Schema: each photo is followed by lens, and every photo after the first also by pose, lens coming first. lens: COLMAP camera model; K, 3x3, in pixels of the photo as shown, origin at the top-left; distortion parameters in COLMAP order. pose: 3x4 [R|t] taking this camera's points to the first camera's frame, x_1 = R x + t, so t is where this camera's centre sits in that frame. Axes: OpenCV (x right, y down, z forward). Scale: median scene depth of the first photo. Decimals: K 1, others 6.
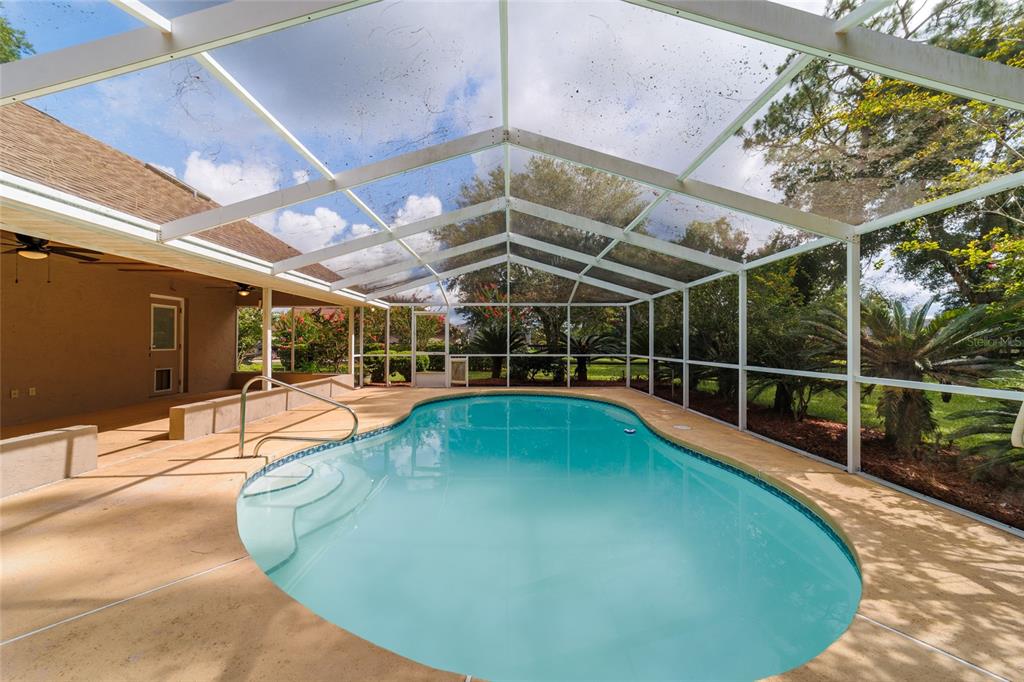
lens RADIAL K [[393.3, 0, 507.5], [0, 393.3, 340.6], [0, 0, 1]] dist [-0.012769, 0.006073]
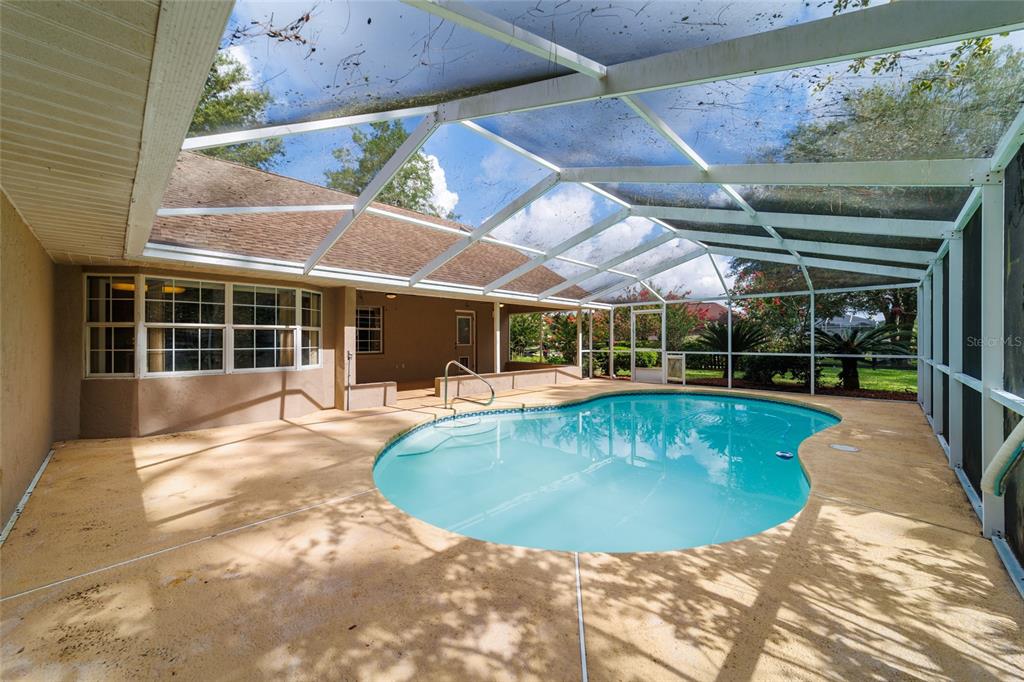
lens RADIAL K [[393.3, 0, 504.8], [0, 393.3, 338.0], [0, 0, 1]] dist [-0.012769, 0.006073]
pose [[0.716959, -0.005250, -0.697095, 0.932573], [0.005342, 0.999984, -0.002037, 0.002502], [0.697095, -0.002264, 0.716976, -0.045432]]
